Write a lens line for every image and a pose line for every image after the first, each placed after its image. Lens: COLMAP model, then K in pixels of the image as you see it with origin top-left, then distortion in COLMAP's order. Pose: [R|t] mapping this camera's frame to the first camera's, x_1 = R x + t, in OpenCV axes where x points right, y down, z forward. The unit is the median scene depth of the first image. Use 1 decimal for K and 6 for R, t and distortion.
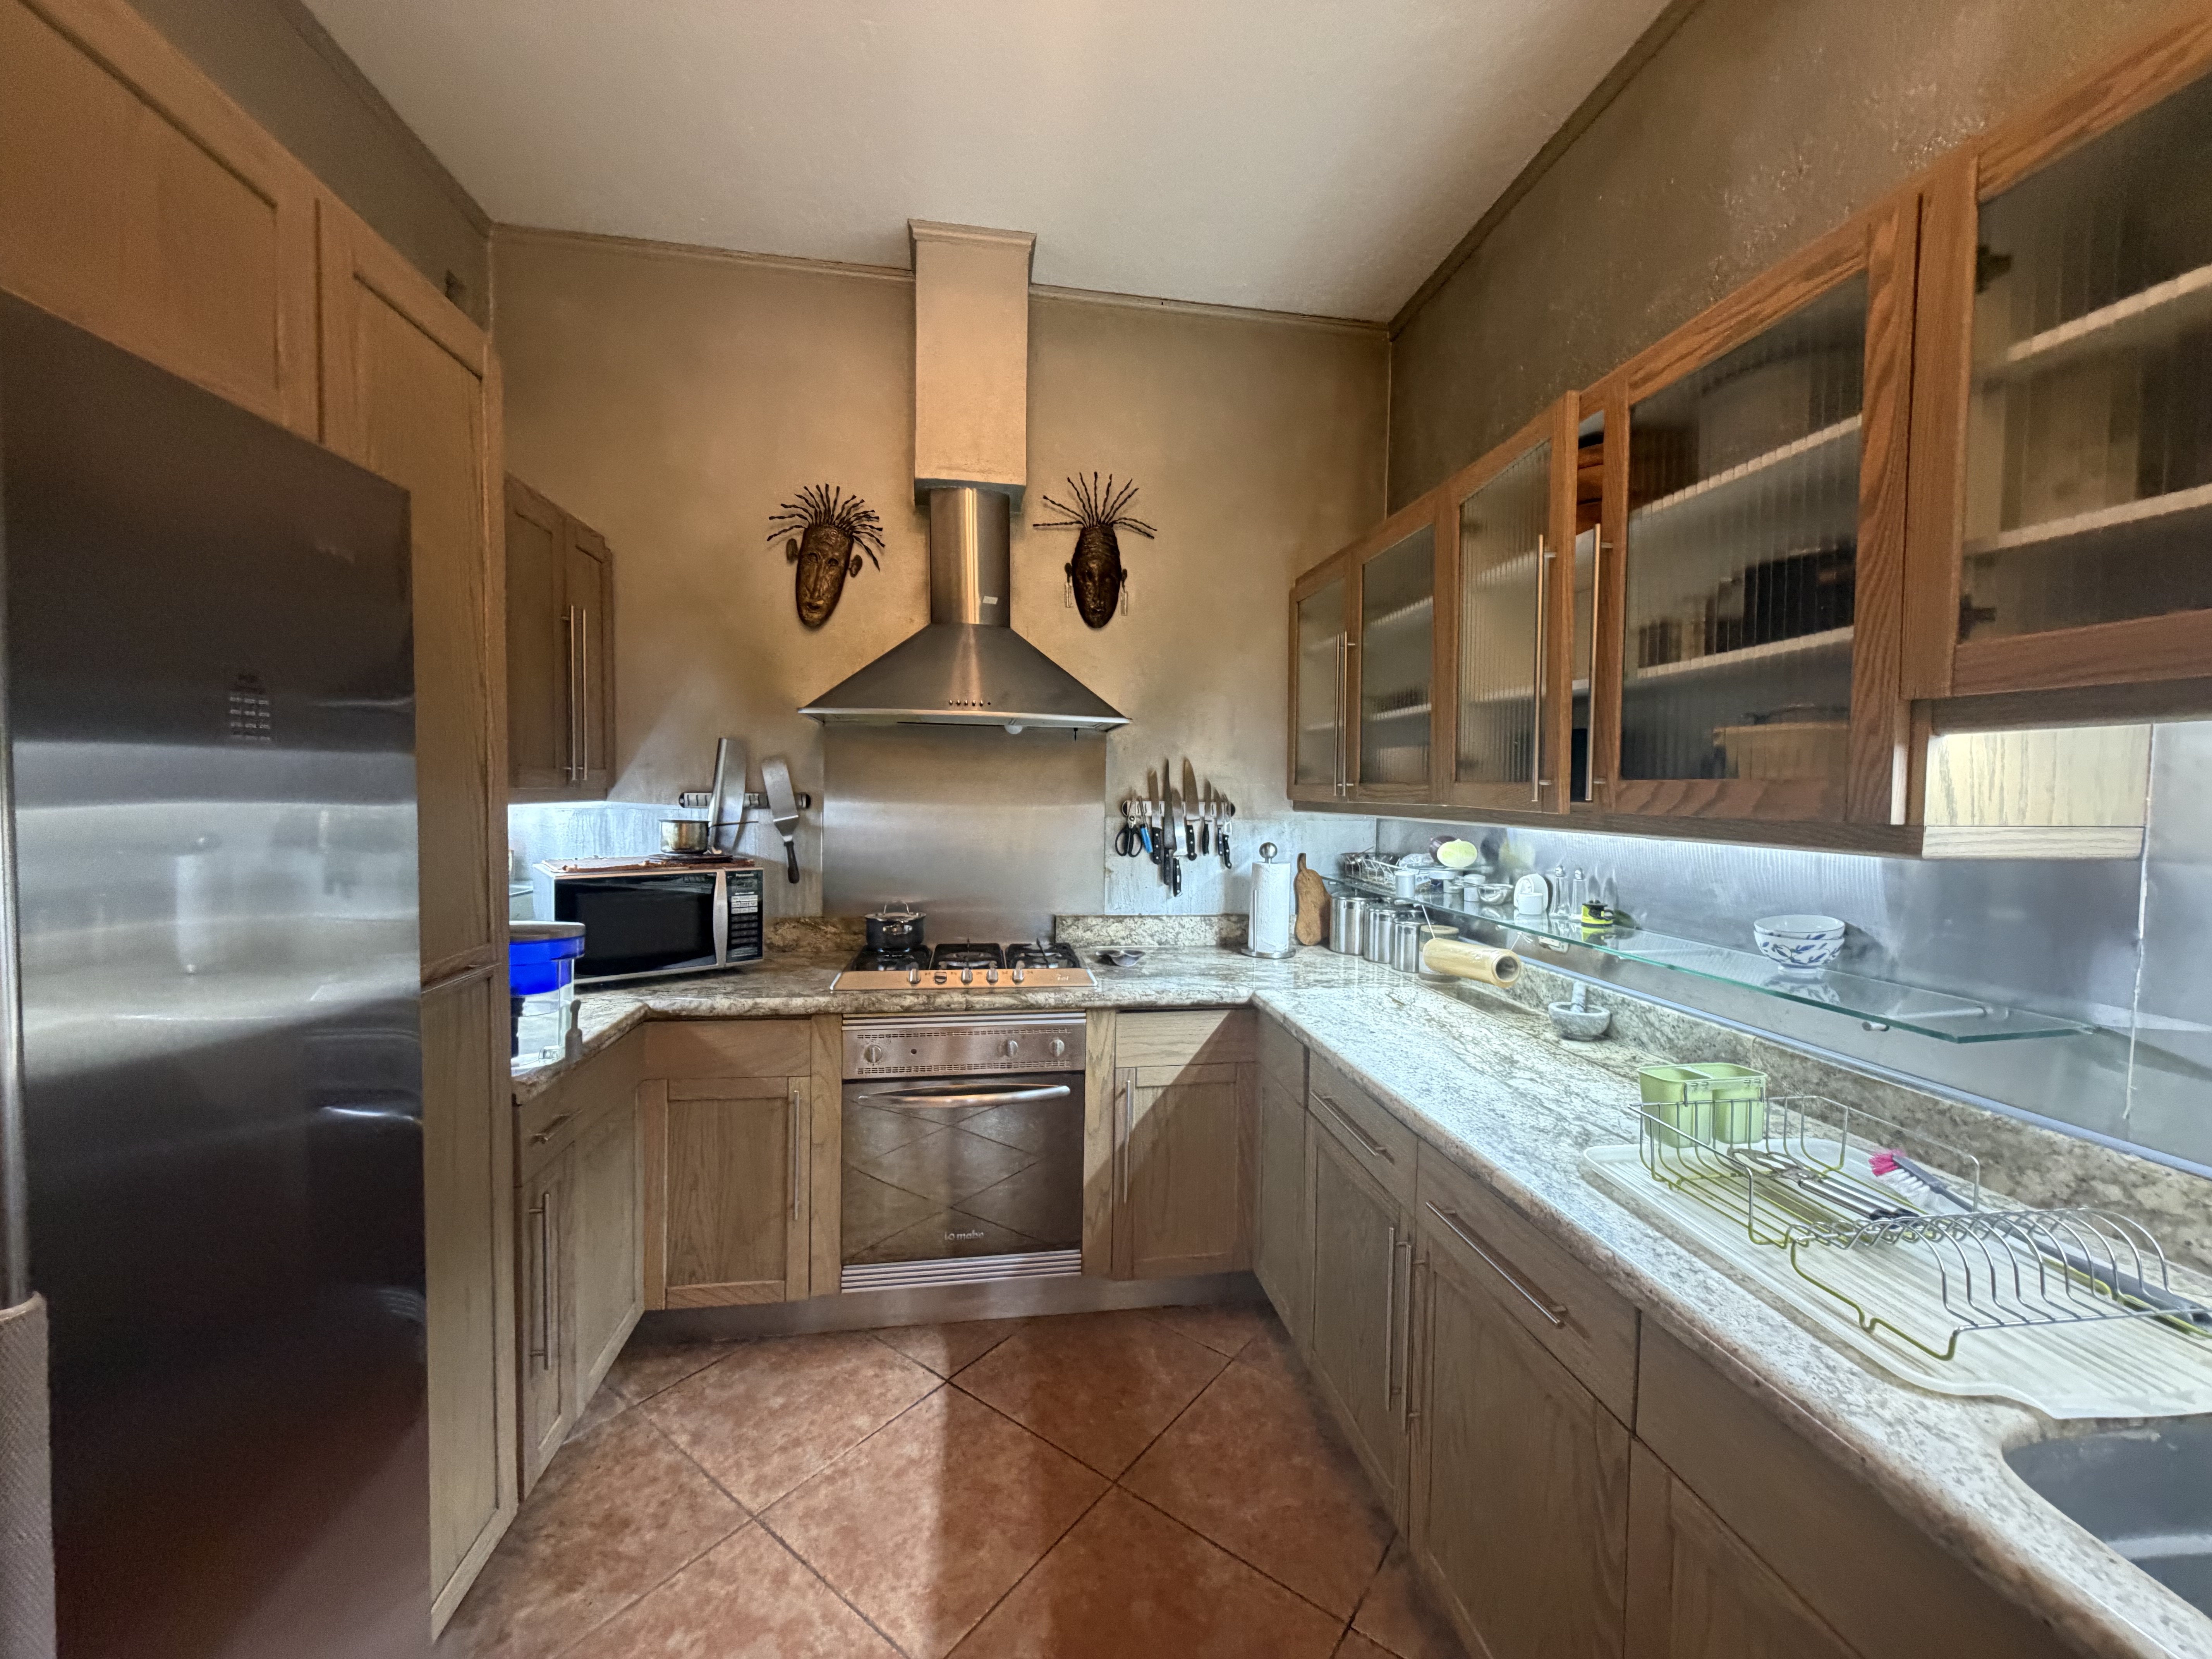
lens RADIAL K [[881.9, 0, 1111.5], [0, 881.9, 825.1], [0, 0, 1]] dist [0.001398, 0.000010]
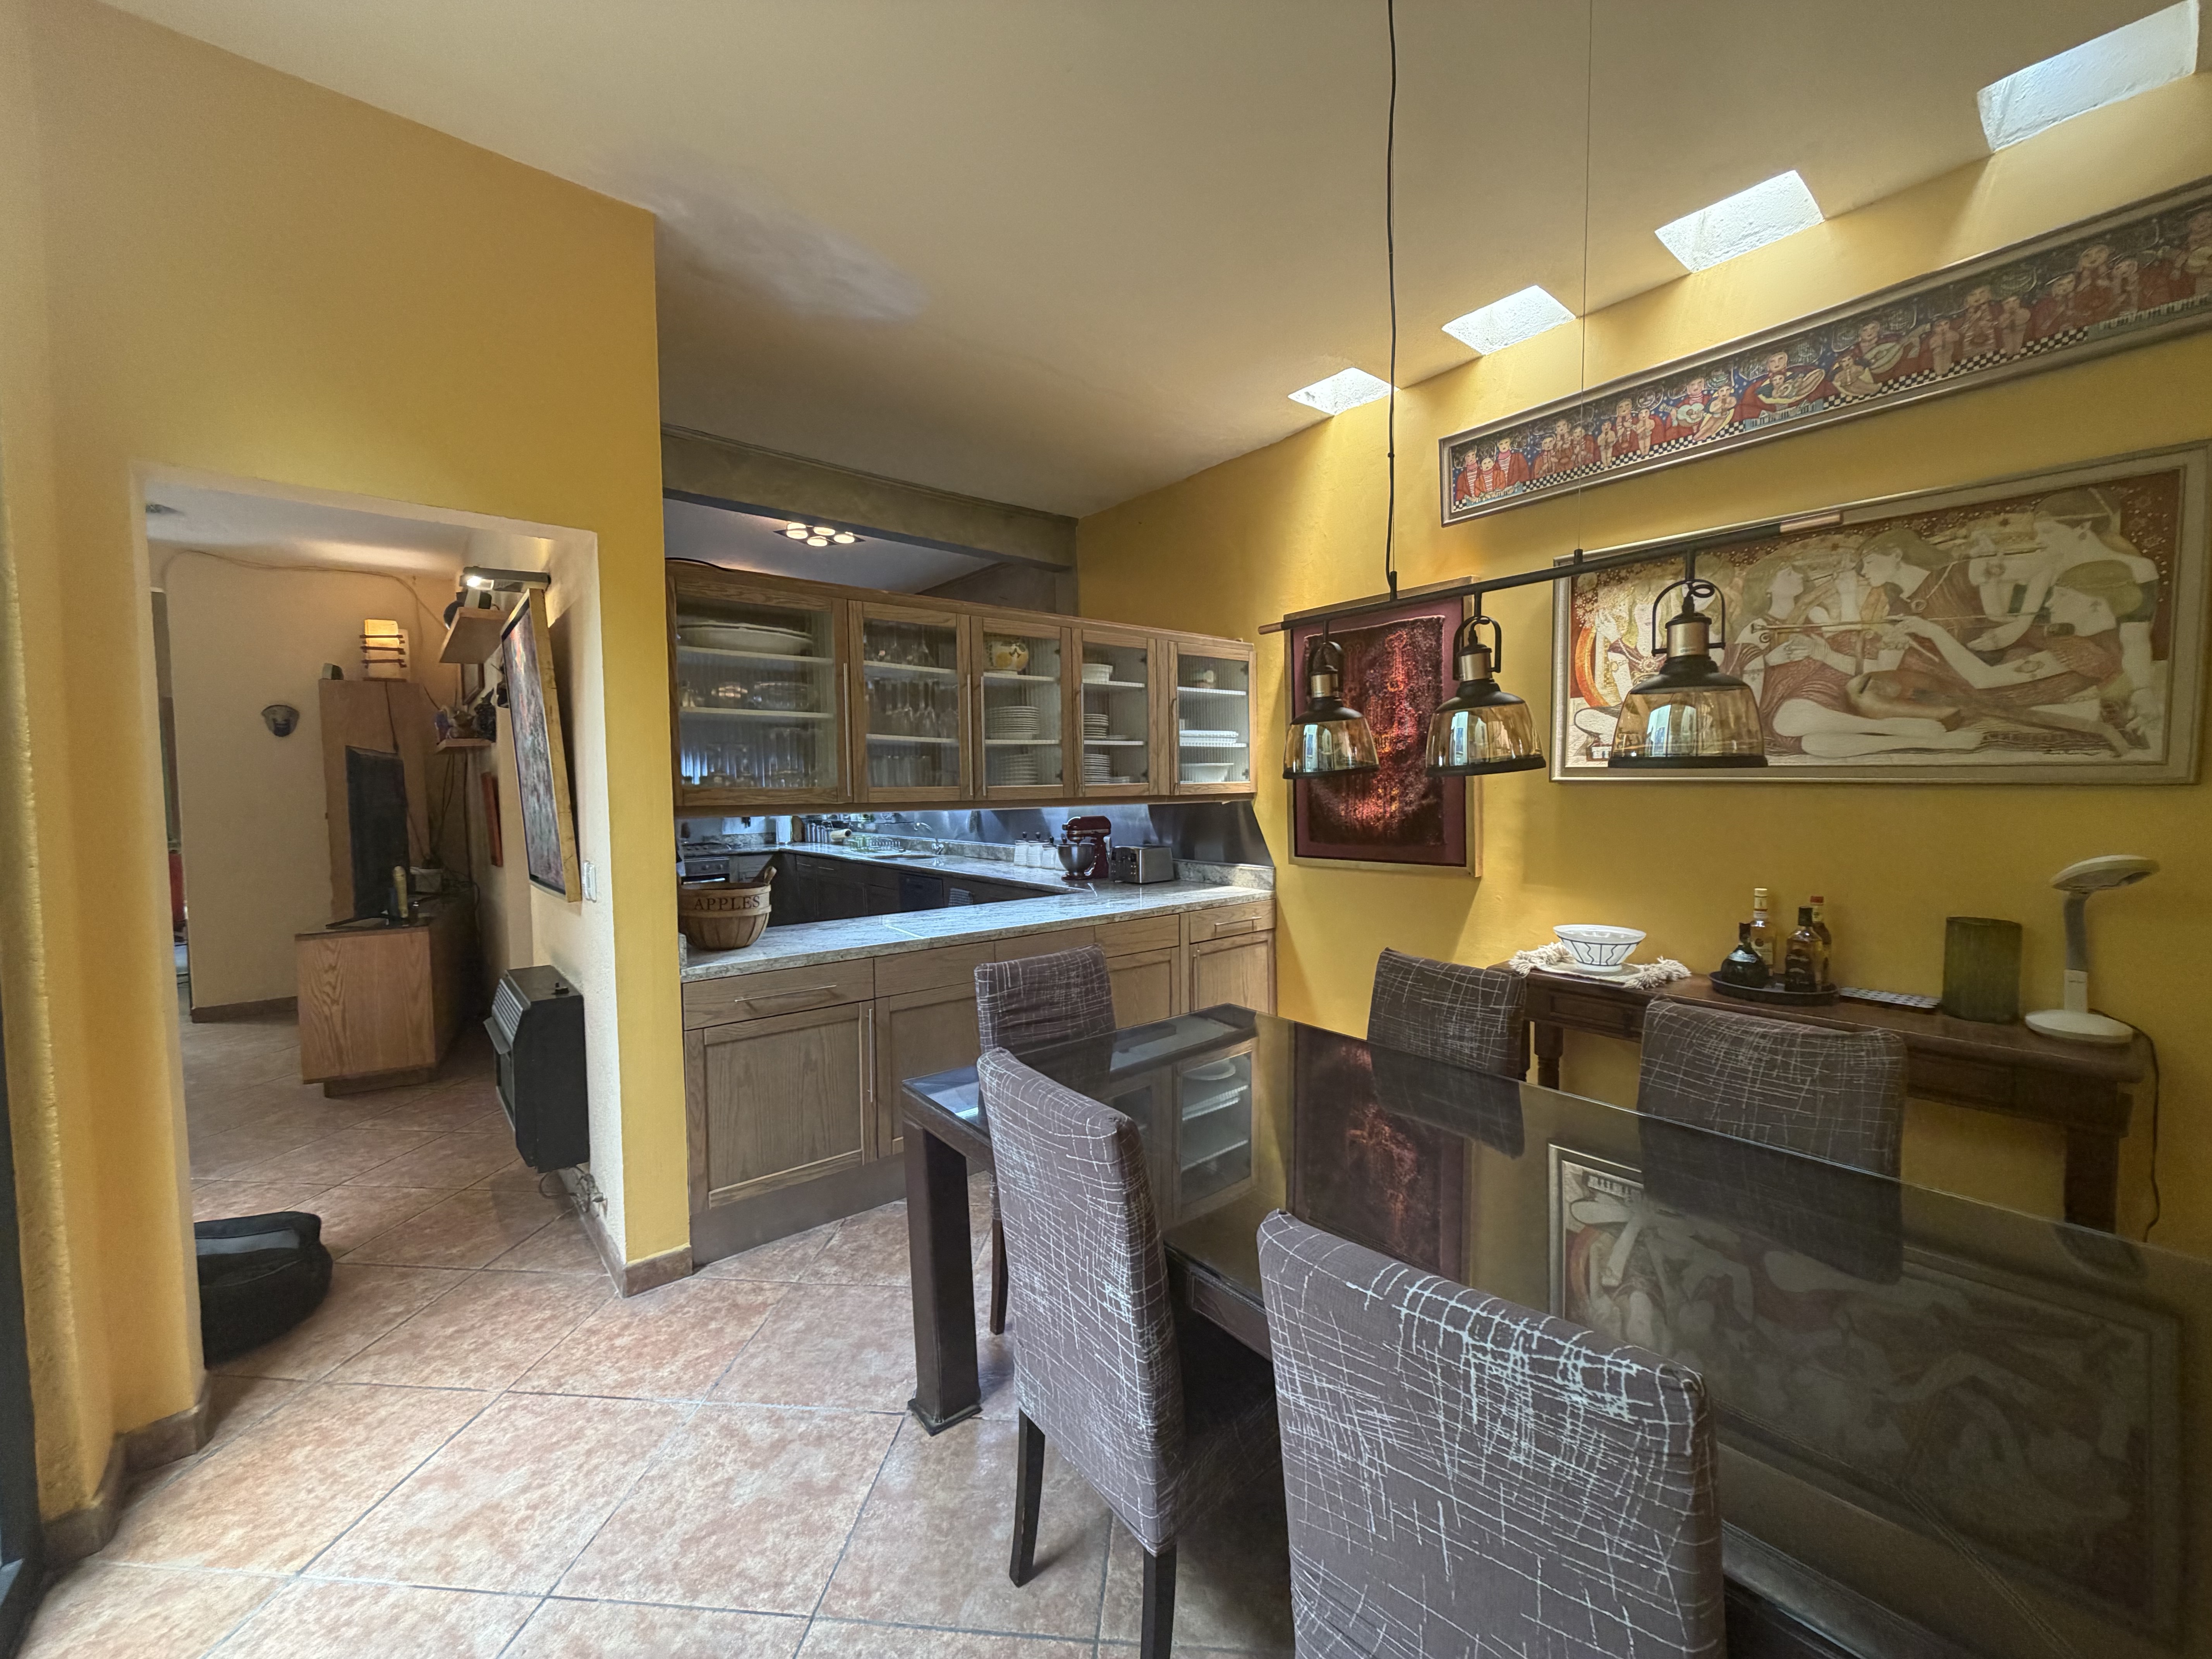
lens RADIAL K [[881.9, 0, 1111.4], [0, 881.9, 825.5], [0, 0, 1]] dist [0.001398, 0.000010]
pose [[0.850942, -0.049764, 0.522896, -0.544653], [0.044173, 0.998755, 0.023165, 0.078033], [-0.523398, 0.003386, 0.852082, -2.652675]]
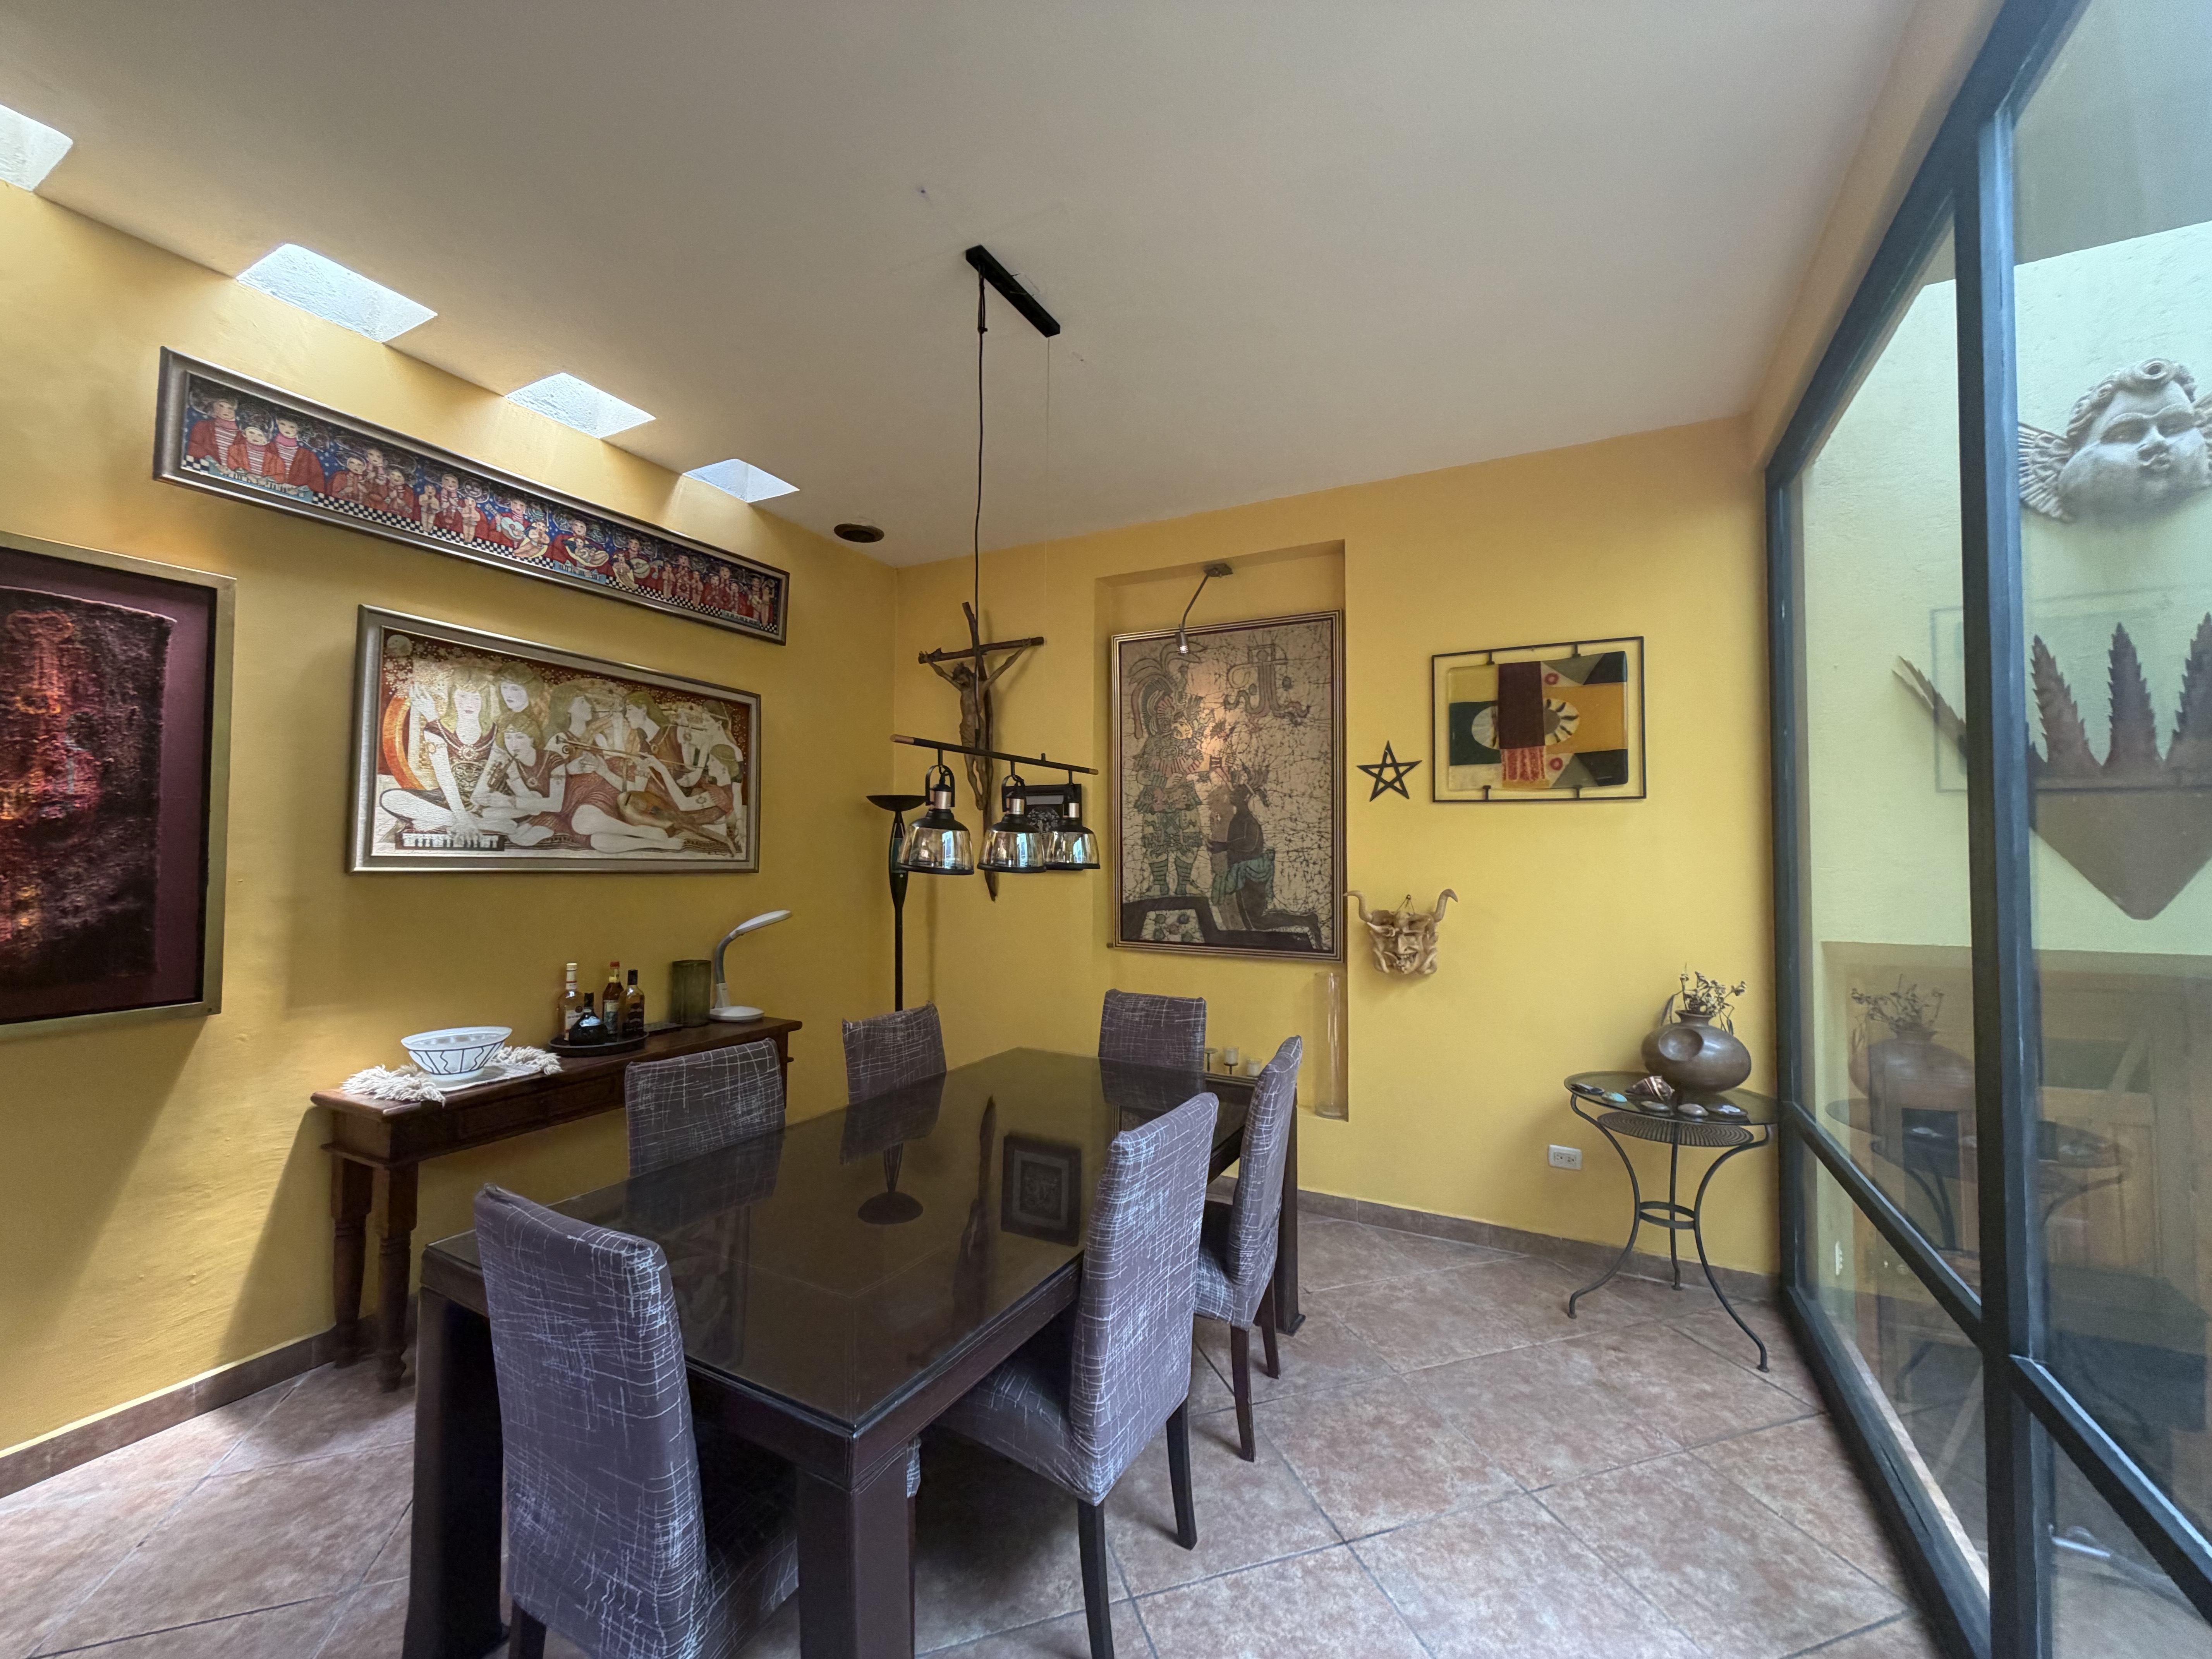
lens RADIAL K [[881.9, 0, 1110.9], [0, 881.9, 827.8], [0, 0, 1]] dist [0.001398, 0.000010]
pose [[-0.819114, -0.001880, 0.573627, -0.677359], [0.003512, 0.999959, 0.008293, 0.005208], [-0.573620, 0.008807, -0.819074, -1.416164]]
